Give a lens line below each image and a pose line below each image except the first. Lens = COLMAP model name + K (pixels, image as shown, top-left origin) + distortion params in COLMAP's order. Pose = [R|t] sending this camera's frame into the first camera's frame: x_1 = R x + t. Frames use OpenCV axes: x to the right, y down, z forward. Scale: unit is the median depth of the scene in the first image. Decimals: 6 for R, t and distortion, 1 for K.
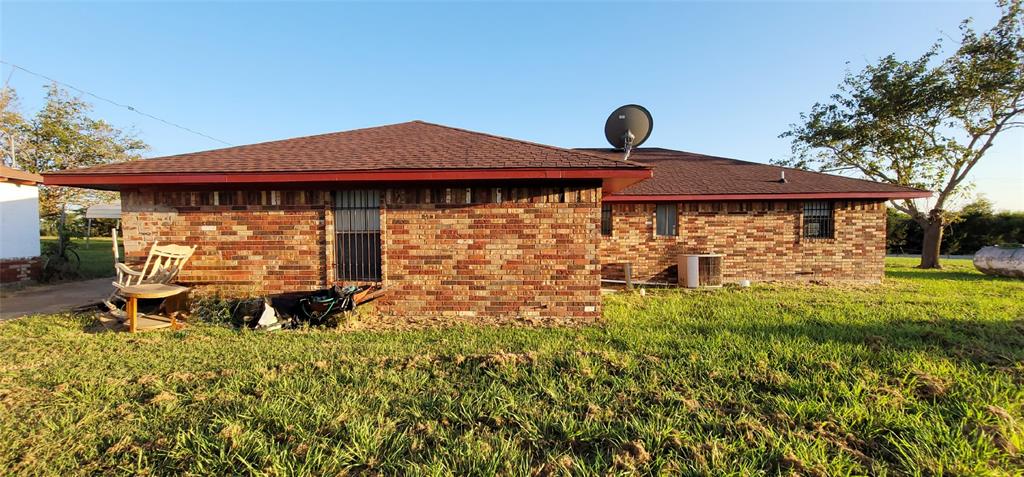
lens RADIAL K [[424.0, 0, 513.2], [0, 424.0, 240.4], [0, 0, 1]] dist [0.000000, 0.000873]
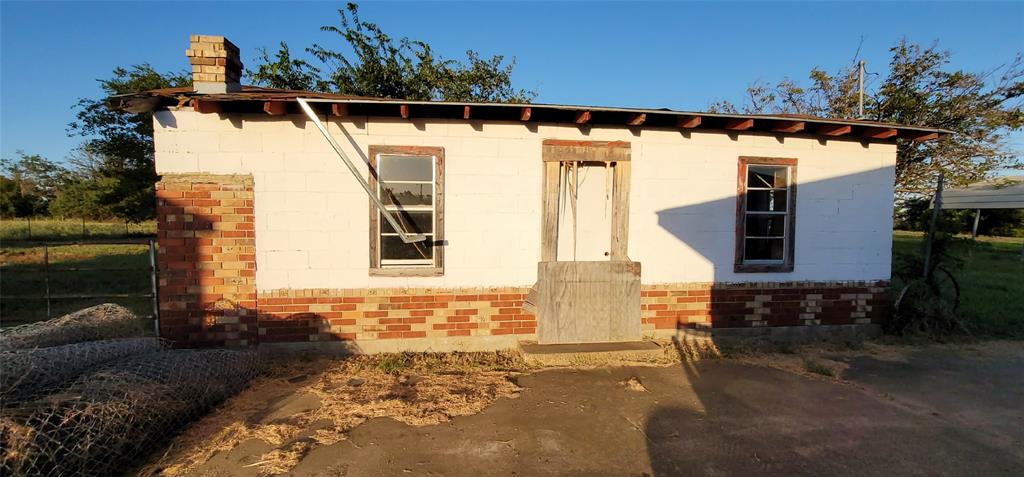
lens RADIAL K [[424.0, 0, 513.2], [0, 424.0, 240.4], [0, 0, 1]] dist [0.000000, 0.000873]
pose [[0.039942, 0.050999, -0.997900, -0.621671], [-0.035473, 0.998139, 0.049591, -0.020222], [0.998572, 0.033418, 0.041677, 0.520678]]
